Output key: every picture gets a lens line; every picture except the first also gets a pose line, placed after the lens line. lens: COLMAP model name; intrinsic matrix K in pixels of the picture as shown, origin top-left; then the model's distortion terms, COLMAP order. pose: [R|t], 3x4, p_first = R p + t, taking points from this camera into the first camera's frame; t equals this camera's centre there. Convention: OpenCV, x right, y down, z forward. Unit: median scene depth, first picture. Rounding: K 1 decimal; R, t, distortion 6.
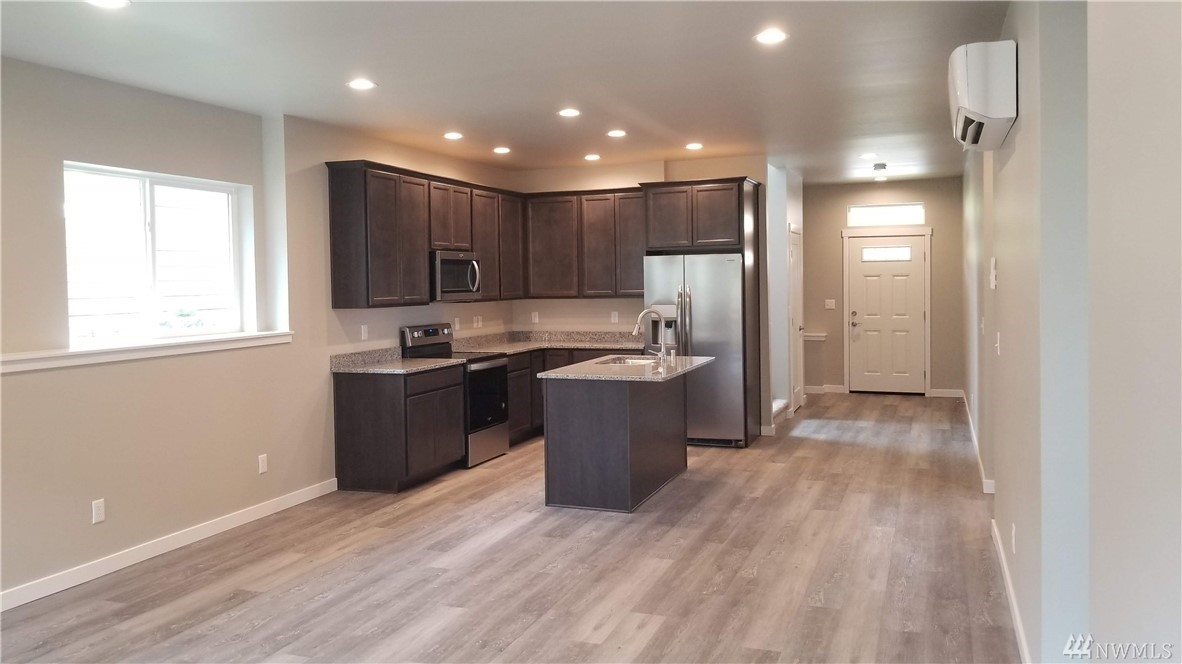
lens RADIAL K [[867.8, 0, 589.3], [0, 867.8, 294.3], [0, 0, 1]] dist [0.048558, -0.001698]
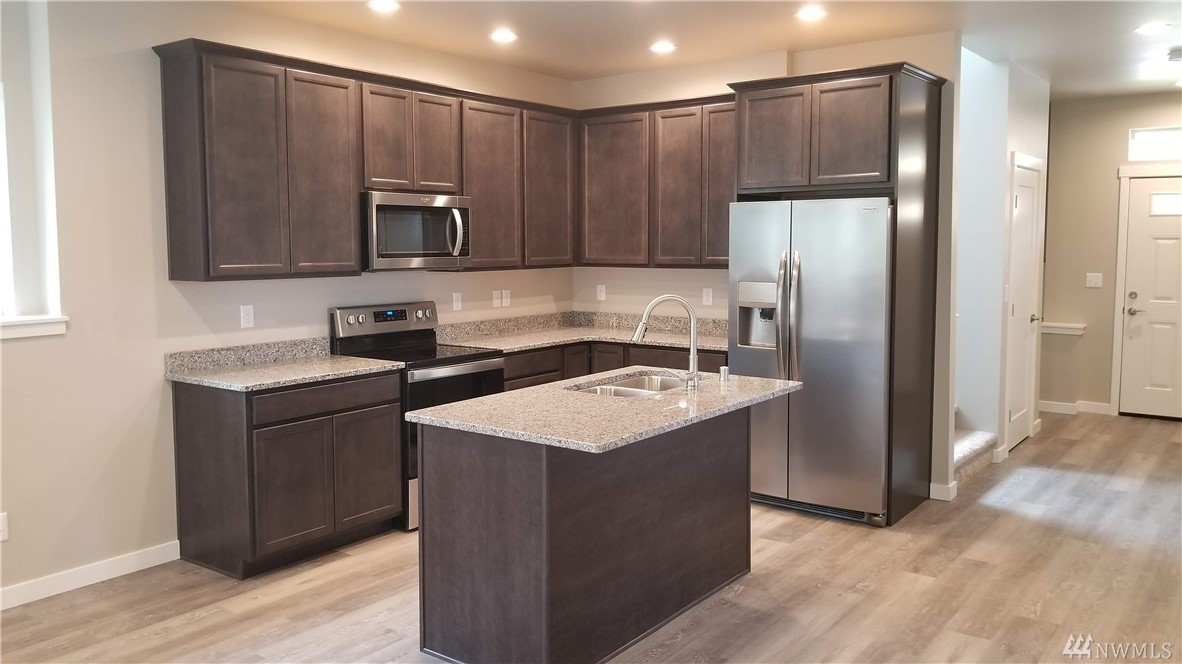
lens RADIAL K [[905.4, 0, 589.0], [0, 905.4, 304.6], [0, 0, 1]] dist [0.046447, -0.086566]
pose [[0.962120, 0.031662, -0.270782, 0.142611], [-0.015868, 0.998053, 0.060321, -0.008483], [0.272165, -0.053740, 0.960749, 0.344265]]
